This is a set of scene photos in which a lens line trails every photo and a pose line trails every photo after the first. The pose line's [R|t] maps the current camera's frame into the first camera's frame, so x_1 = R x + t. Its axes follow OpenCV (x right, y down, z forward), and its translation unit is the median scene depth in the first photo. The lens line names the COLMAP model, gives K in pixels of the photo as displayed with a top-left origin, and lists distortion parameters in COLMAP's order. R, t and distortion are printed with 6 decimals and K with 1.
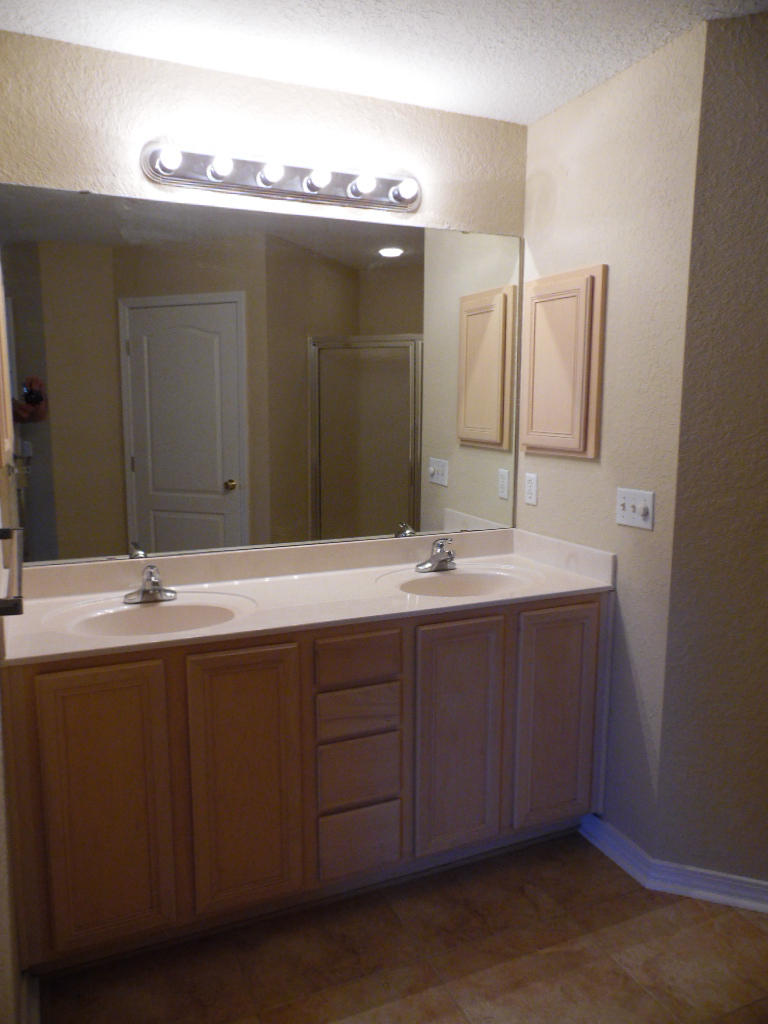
lens RADIAL K [[764.6, 0, 385.5], [0, 764.6, 515.3], [0, 0, 1]] dist [-0.038887, 0.068736]
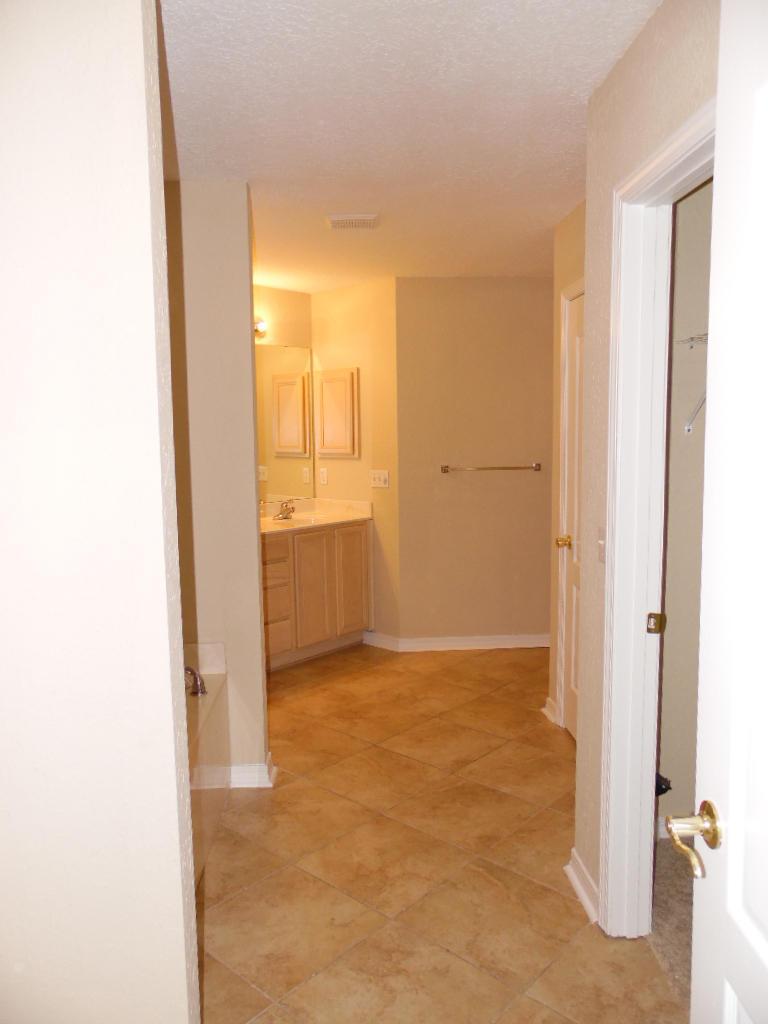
lens RADIAL K [[764.6, 0, 386.1], [0, 764.6, 516.3], [0, 0, 1]] dist [-0.038887, 0.068736]
pose [[0.916398, -0.063752, 0.395159, -0.491377], [0.078405, 0.996700, -0.021026, 0.134636], [-0.392515, 0.050250, 0.918372, -0.942096]]
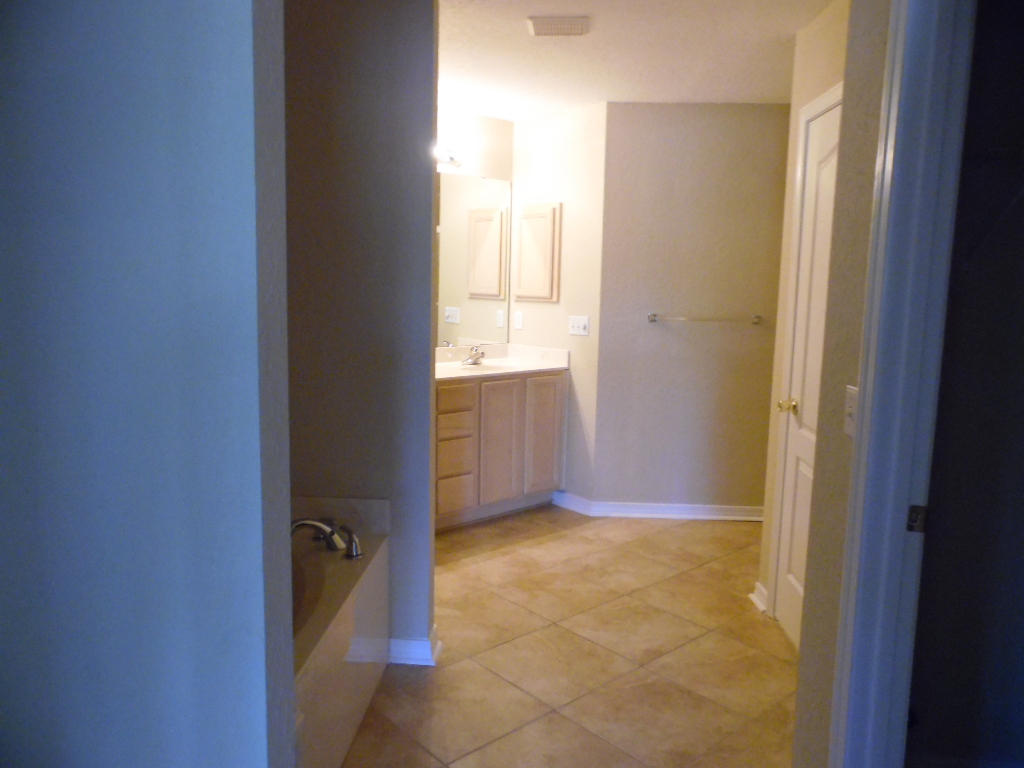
lens RADIAL K [[764.6, 0, 509.2], [0, 764.6, 380.2], [0, 0, 1]] dist [-0.038887, 0.068736]
pose [[0.954891, -0.023758, 0.296006, -0.409458], [0.027921, 0.999562, -0.009842, 0.137473], [-0.295642, 0.017663, 0.955136, -0.789846]]
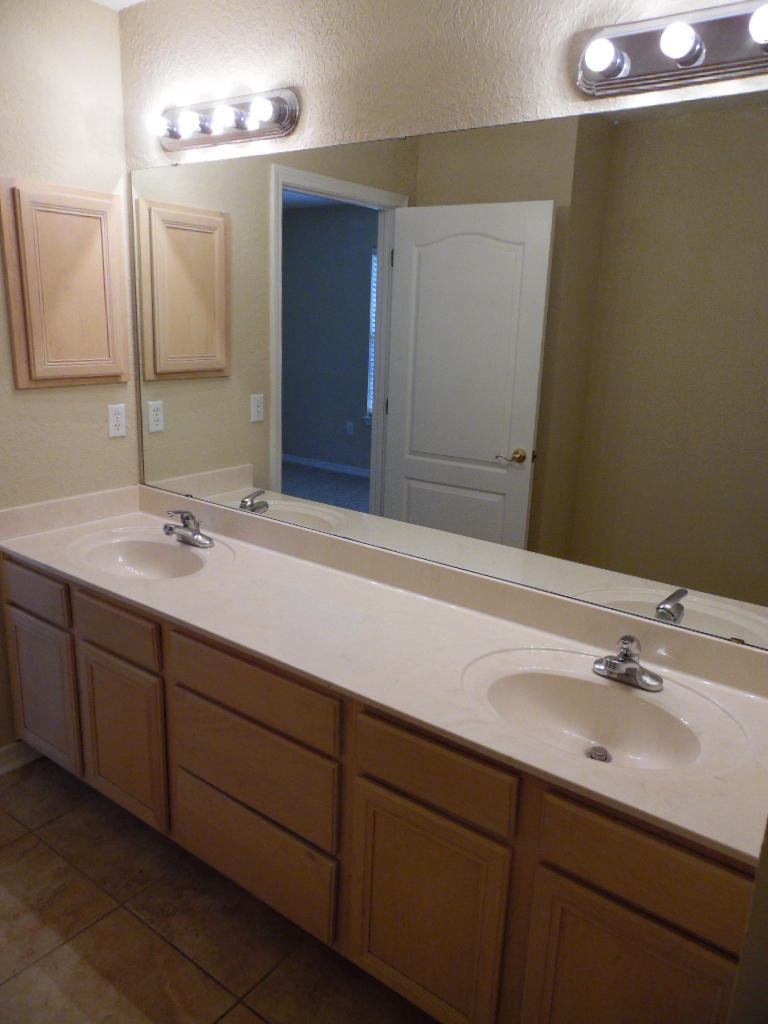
lens RADIAL K [[764.6, 0, 374.3], [0, 764.6, 526.8], [0, 0, 1]] dist [-0.038887, 0.068736]
pose [[-0.452649, -0.252200, 0.855280, -0.919139], [0.098076, 0.939268, 0.328871, -0.222703], [-0.886279, 0.232746, -0.400424, 1.326509]]
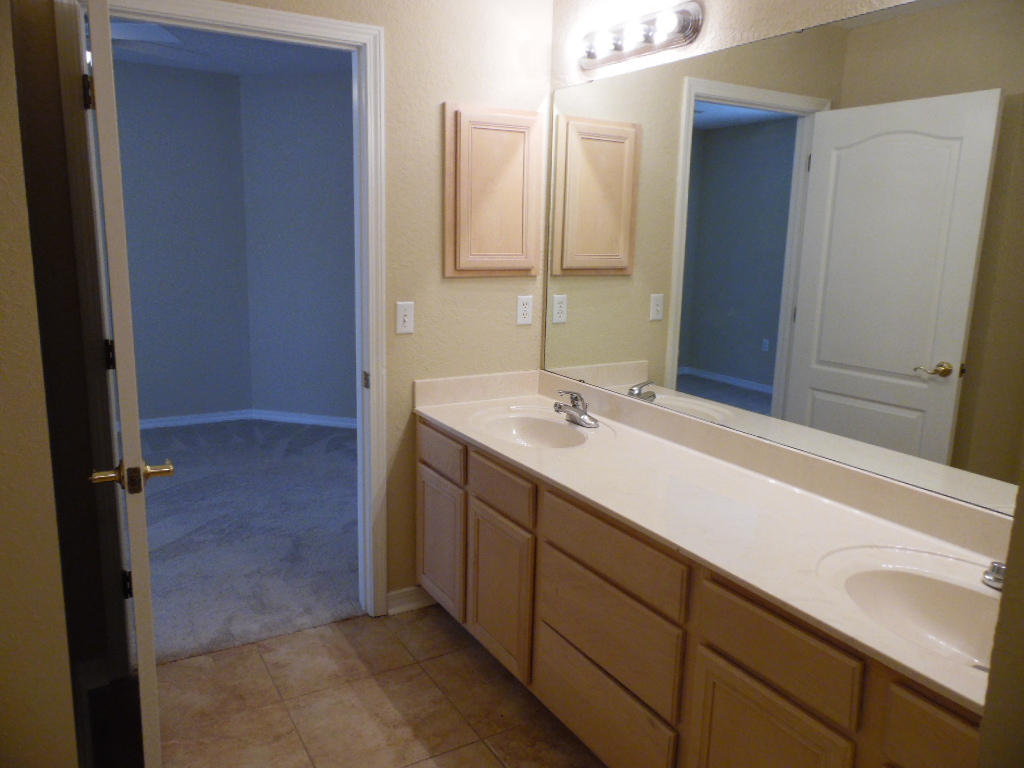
lens RADIAL K [[764.6, 0, 506.7], [0, 764.6, 393.4], [0, 0, 1]] dist [-0.038887, 0.068736]
pose [[-0.086143, -0.203245, 0.975331, -0.993270], [0.123442, 0.969249, 0.212880, -0.178649], [-0.988606, 0.138735, -0.058405, 1.300177]]
